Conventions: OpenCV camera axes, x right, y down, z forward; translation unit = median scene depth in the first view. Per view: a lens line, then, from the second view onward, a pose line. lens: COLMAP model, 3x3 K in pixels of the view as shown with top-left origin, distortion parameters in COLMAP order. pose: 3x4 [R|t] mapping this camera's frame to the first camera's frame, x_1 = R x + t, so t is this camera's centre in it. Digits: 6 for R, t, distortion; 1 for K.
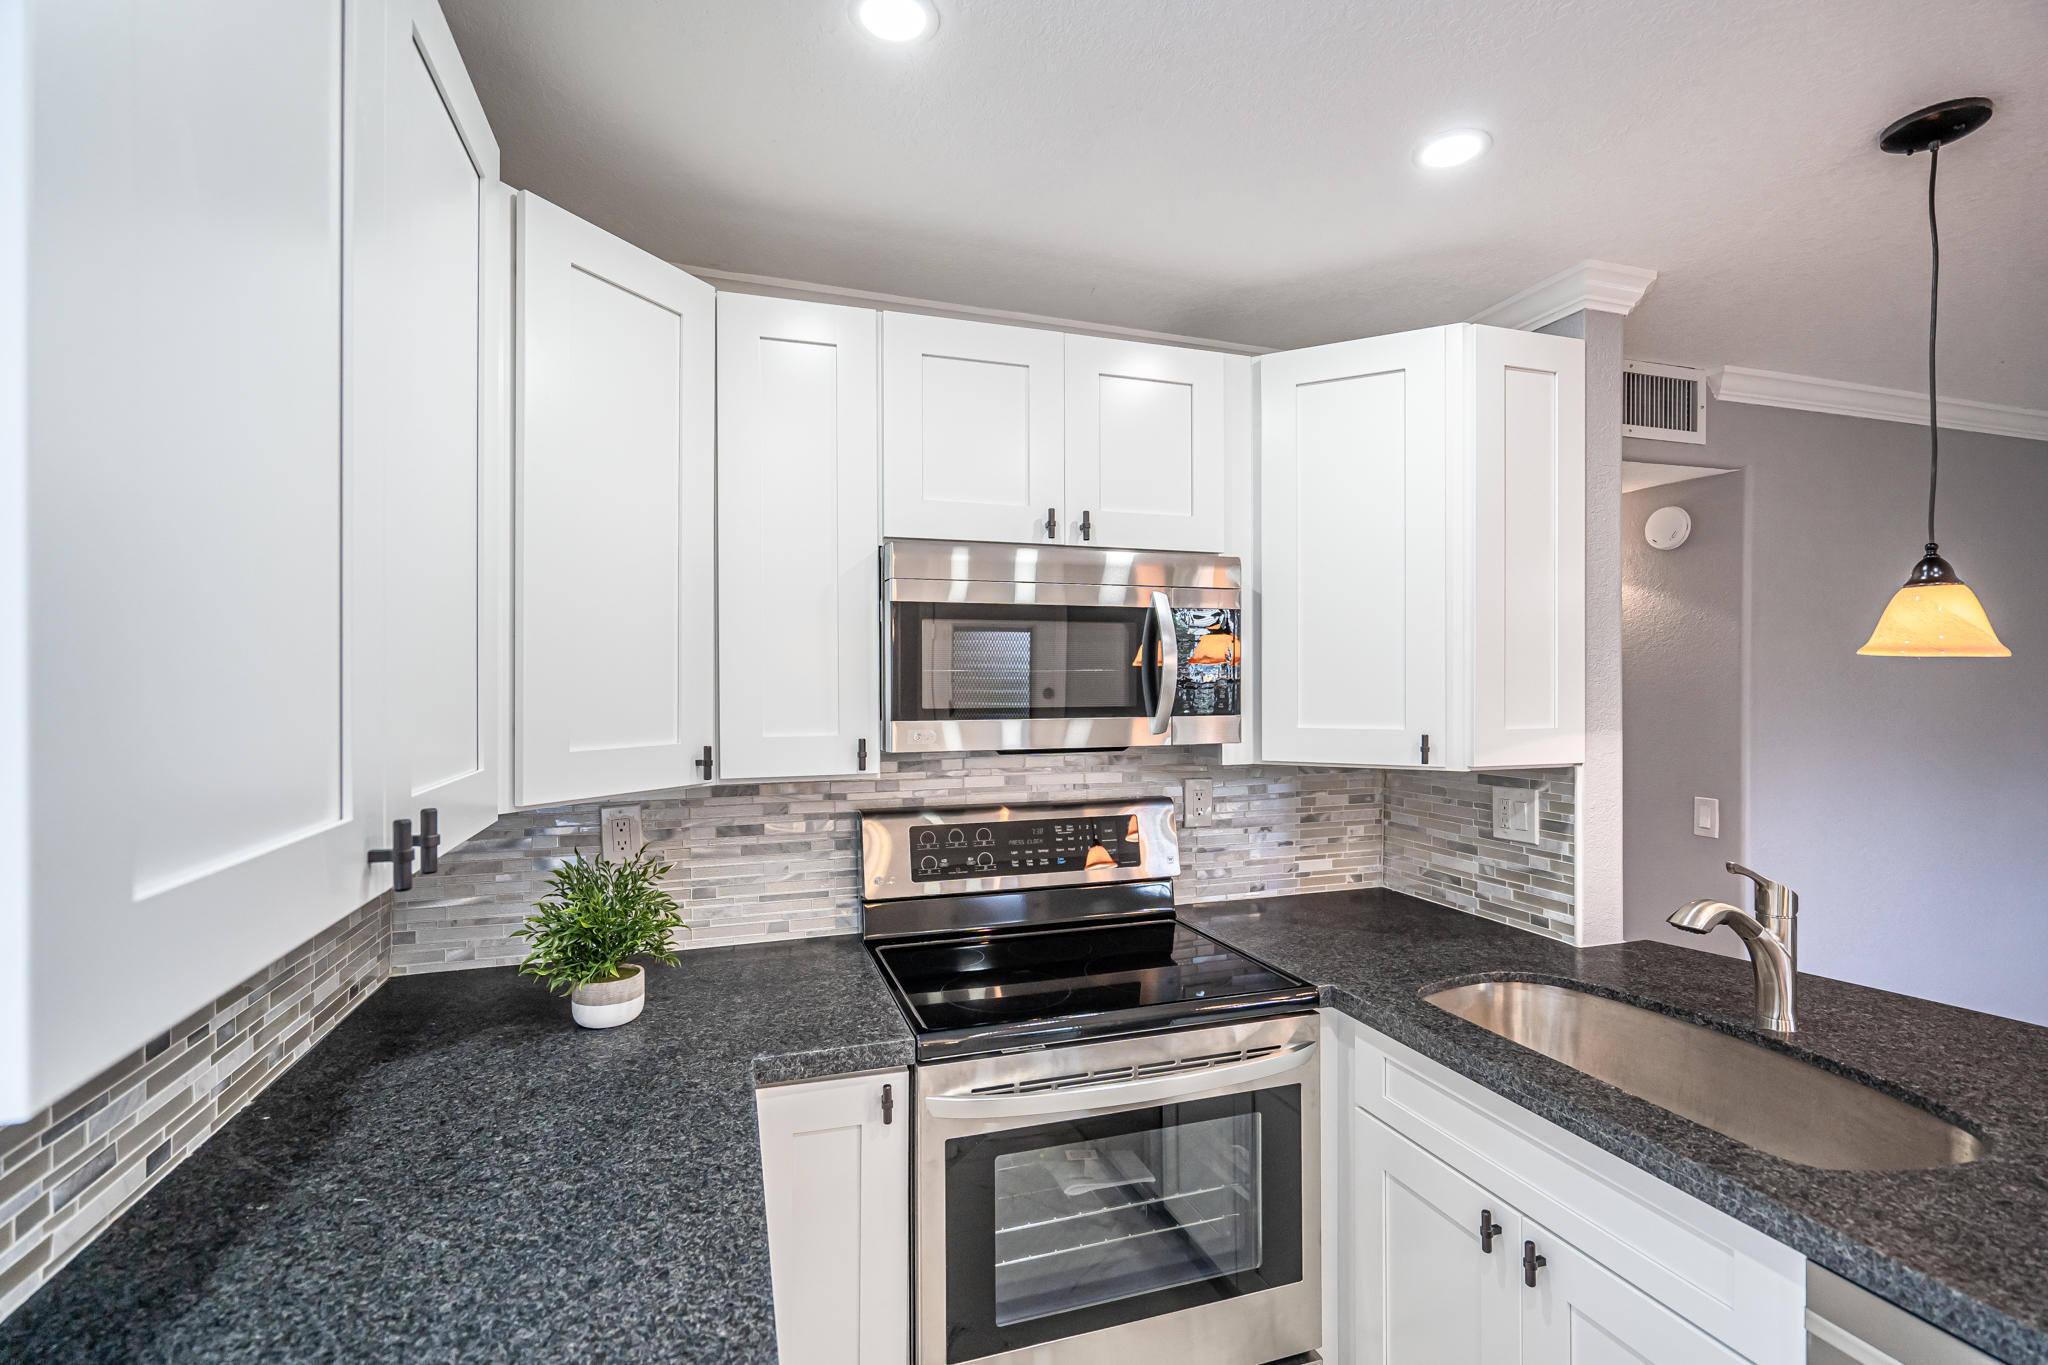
lens RADIAL K [[945.8, 0, 1030.1], [0, 945.8, 681.1], [0, 0, 1]] dist [-0.001852, 0.001304]
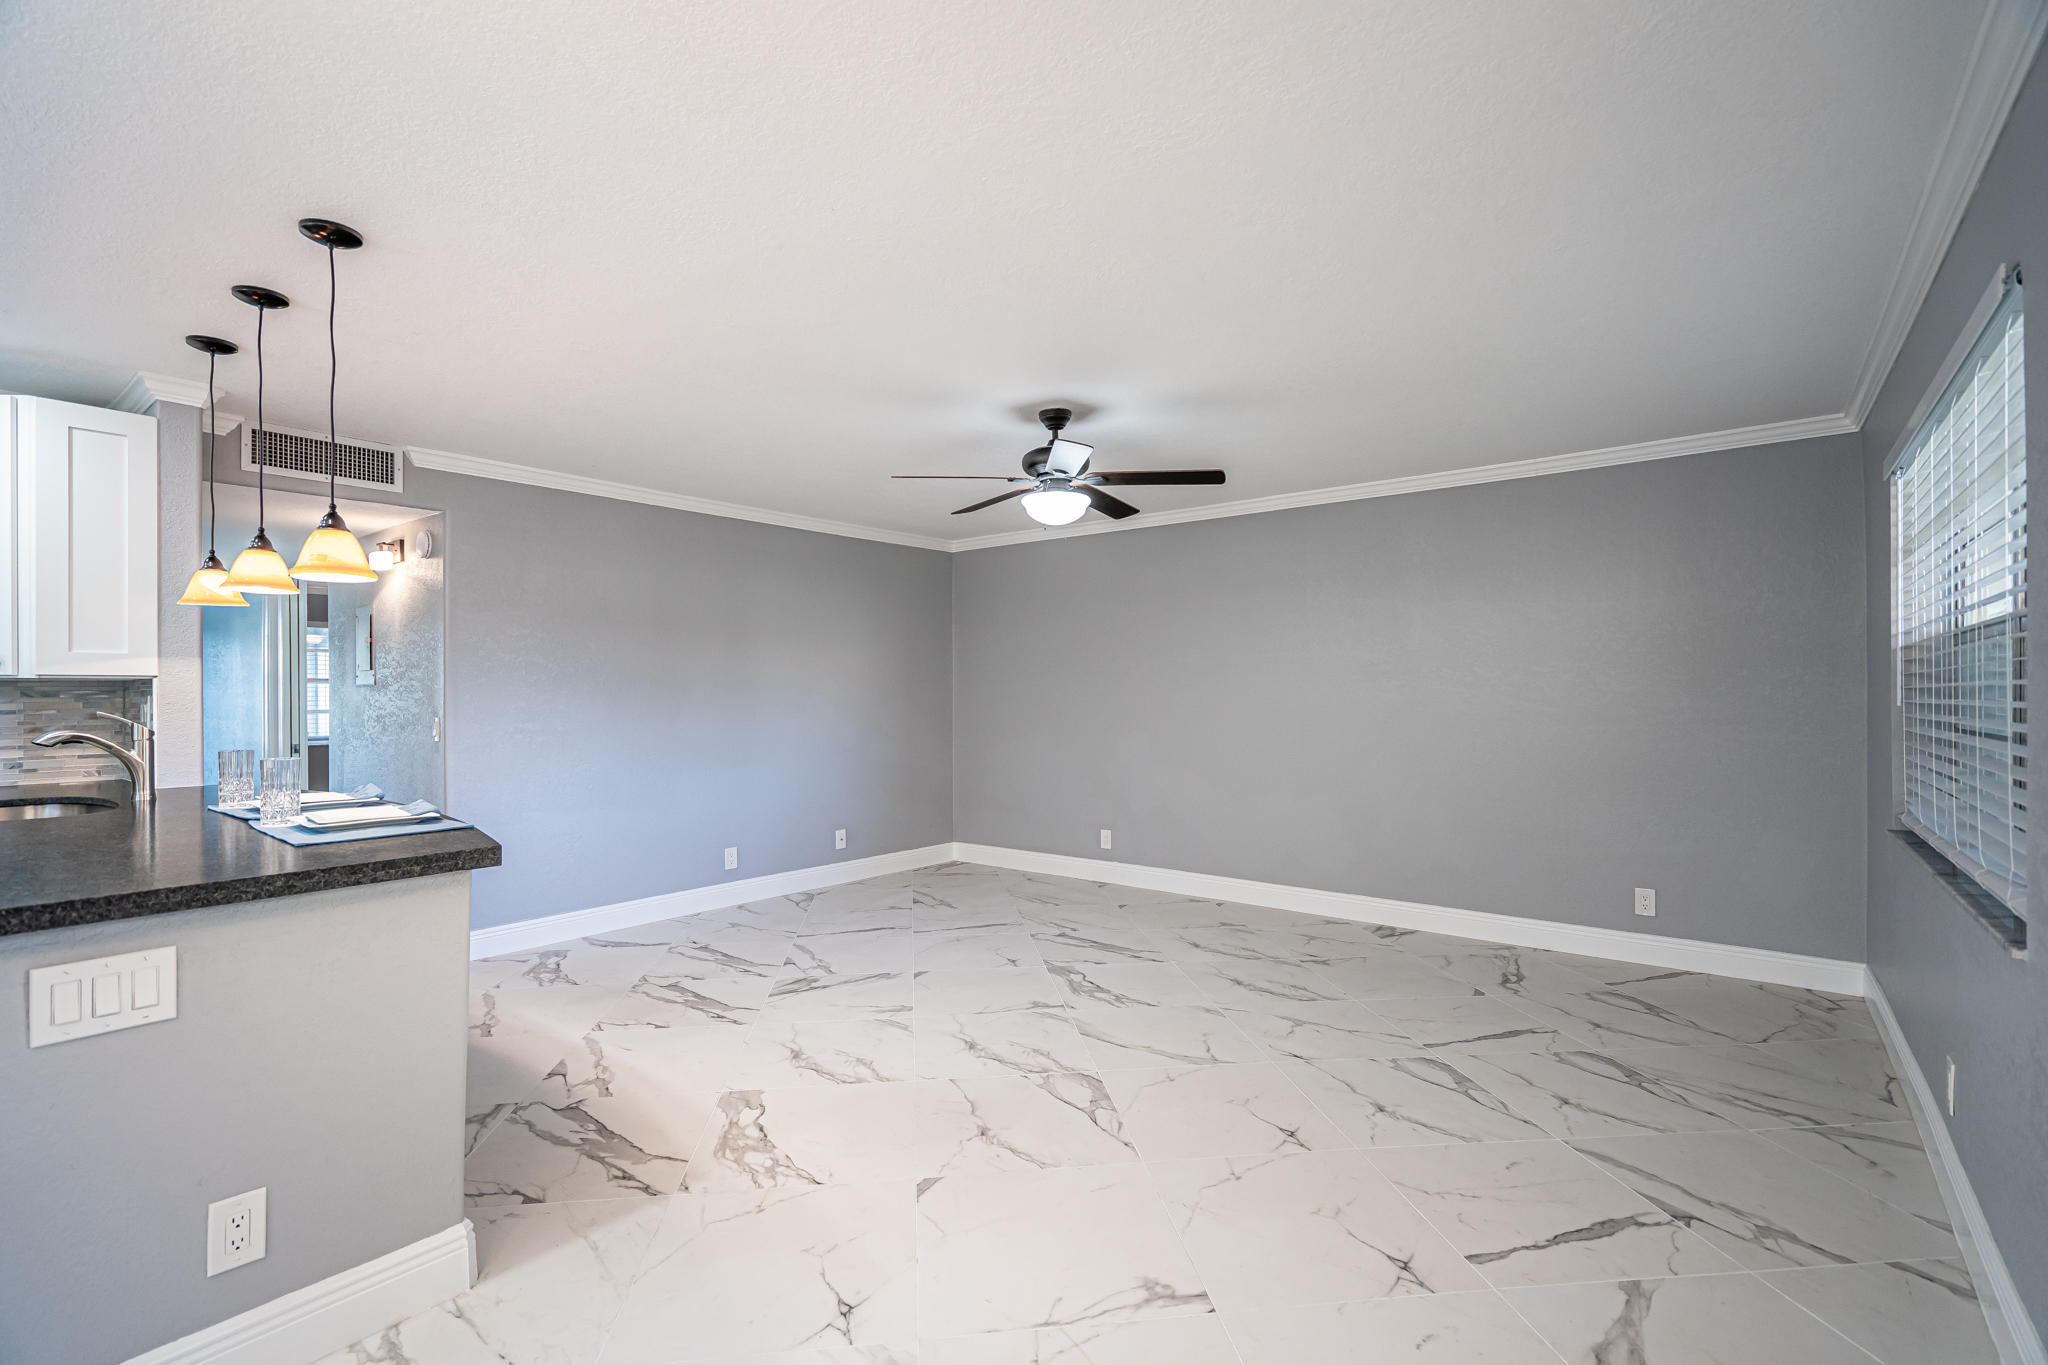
lens RADIAL K [[928.6, 0, 1031.2], [0, 928.6, 690.8], [0, 0, 1]] dist [-0.001906, 0.000381]
pose [[0.834867, 0.000135, 0.550452, 0.965424], [0.001269, 0.999997, -0.002171, 0.117803], [-0.550450, 0.002511, 0.834864, -1.179929]]
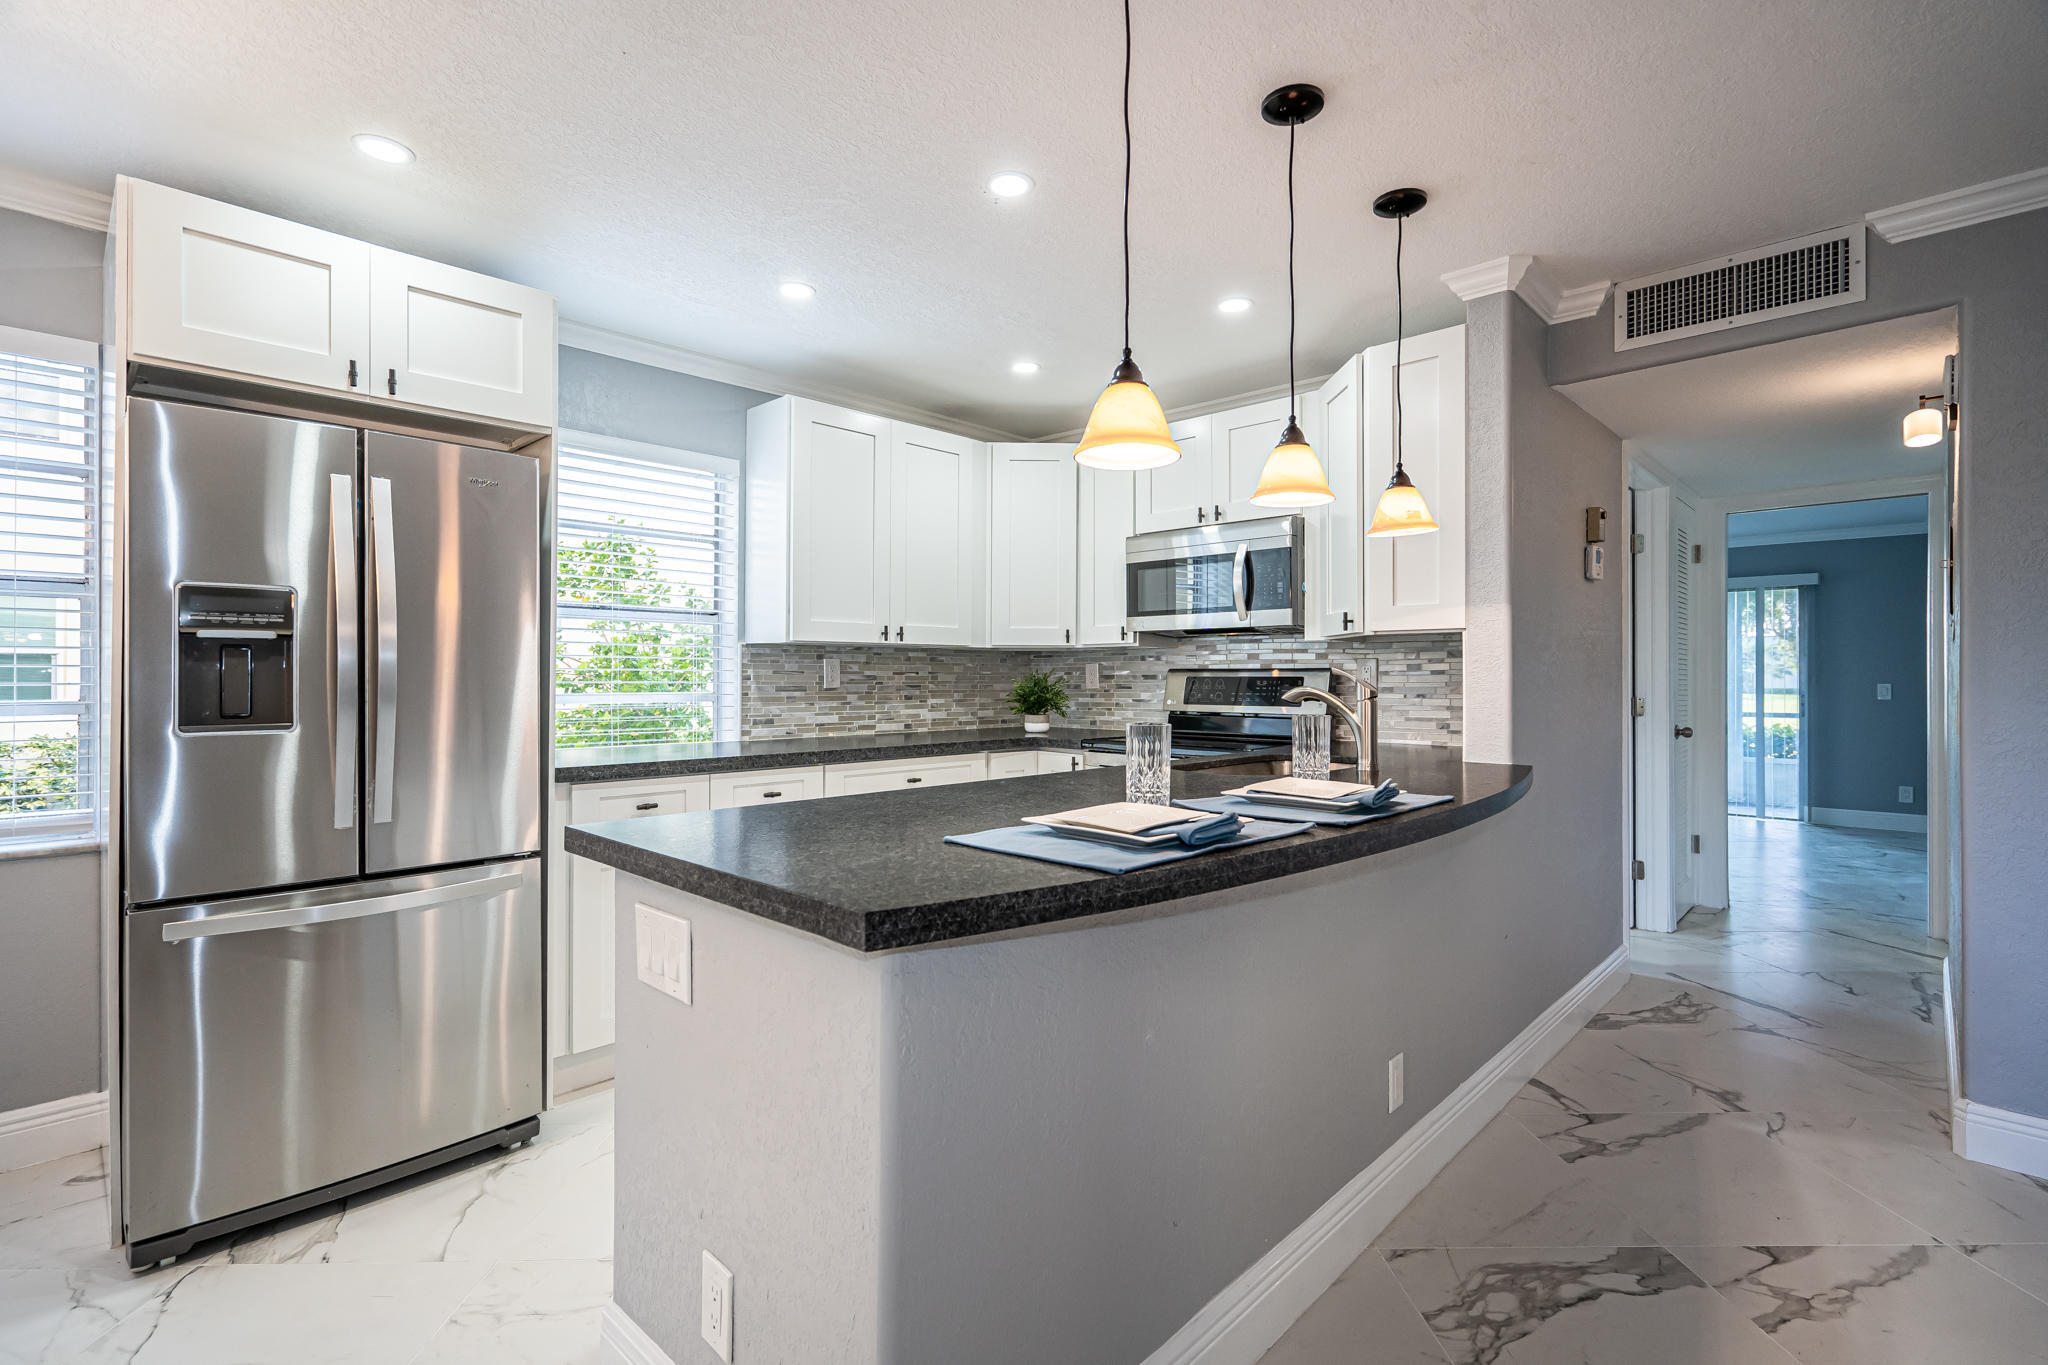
lens RADIAL K [[946.0, 0, 1016.6], [0, 946.0, 671.9], [0, 0, 1]] dist [-0.000421, 0.000306]
pose [[0.457205, -0.000568, -0.889361, 1.516270], [0.000272, 1.000000, -0.000498, 0.150818], [0.889361, -0.000014, 0.457205, -0.219034]]
